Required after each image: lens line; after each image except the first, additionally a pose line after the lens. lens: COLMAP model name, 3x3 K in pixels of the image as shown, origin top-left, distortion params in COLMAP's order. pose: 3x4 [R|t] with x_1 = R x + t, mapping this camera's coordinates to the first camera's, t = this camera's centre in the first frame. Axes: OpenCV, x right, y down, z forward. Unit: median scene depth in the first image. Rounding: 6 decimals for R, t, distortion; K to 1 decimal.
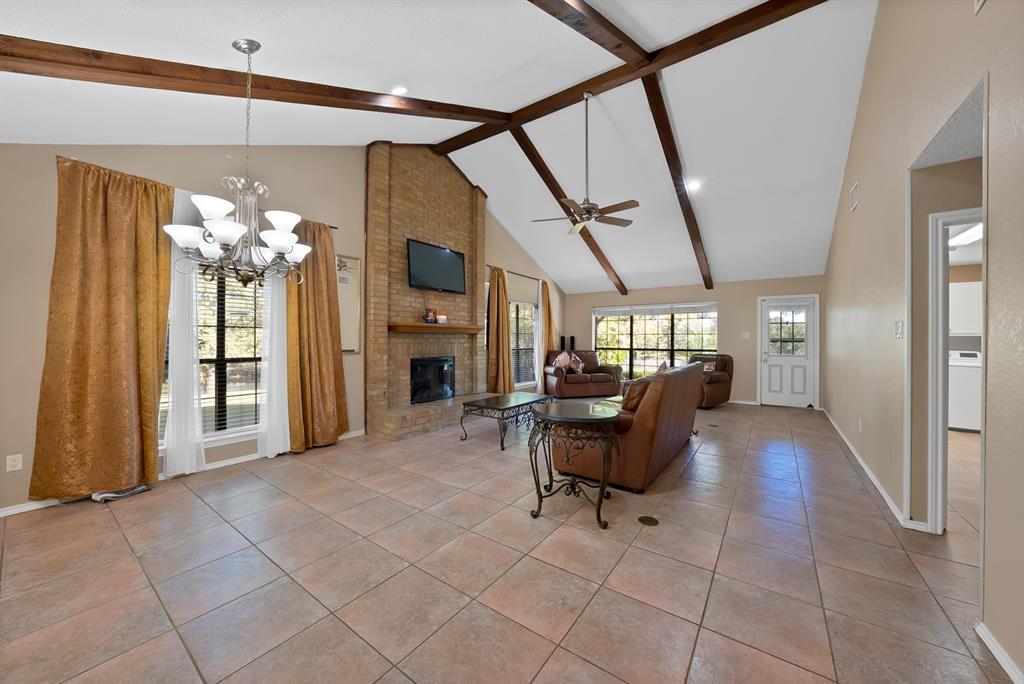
lens RADIAL K [[367.4, 0, 512.1], [0, 367.4, 335.9], [0, 0, 1]] dist [-0.012750, 0.000106]
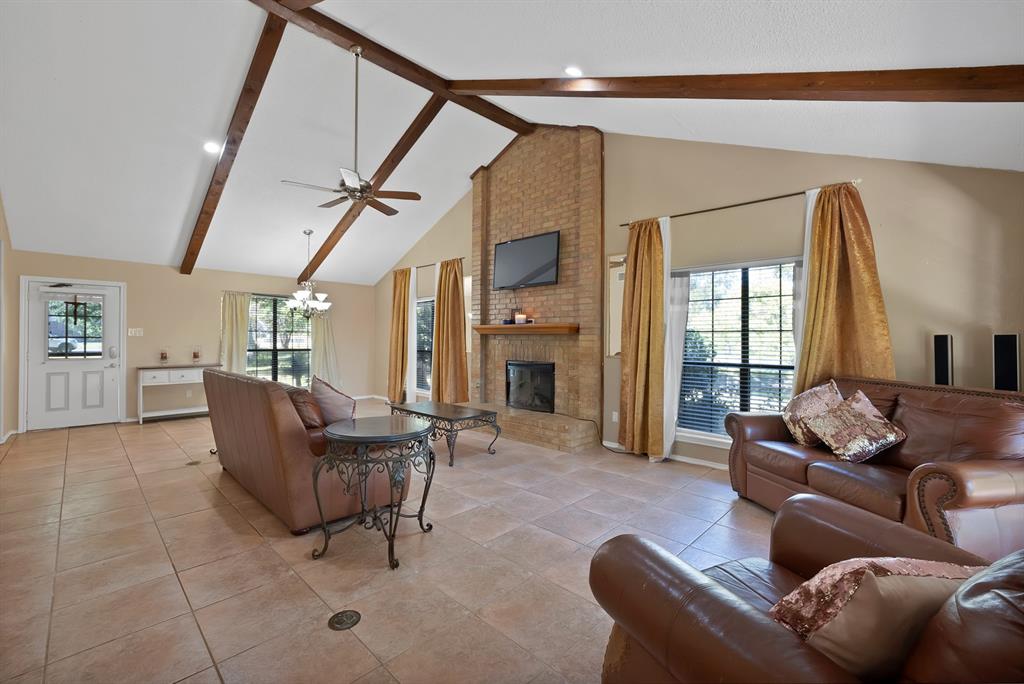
lens RADIAL K [[425.6, 0, 513.9], [0, 425.6, 338.2], [0, 0, 1]] dist [-0.012123, -0.000103]
pose [[-0.139471, -0.008593, -0.990189, 0.837250], [-0.003025, 0.999961, -0.008252, 0.010692], [0.990222, 0.001845, -0.139492, 1.129550]]
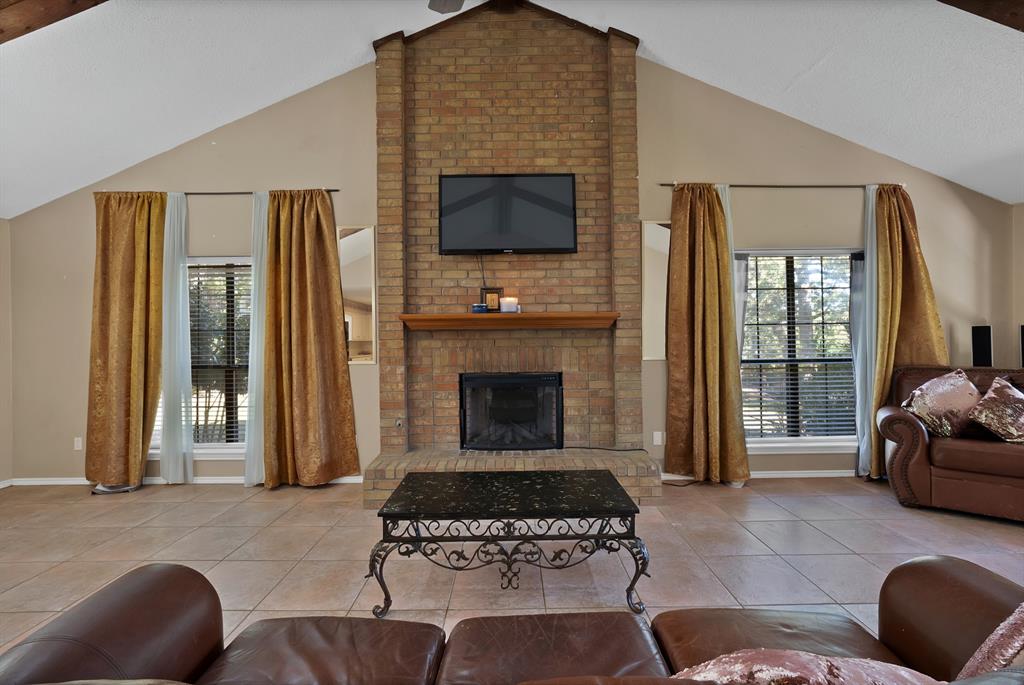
lens RADIAL K [[425.6, 0, 513.9], [0, 425.6, 338.7], [0, 0, 1]] dist [-0.012123, -0.000103]
pose [[0.584241, -0.013275, -0.811472, 0.327453], [0.019296, 0.999811, -0.002463, 0.007988], [0.811351, -0.014219, 0.584387, 0.634836]]
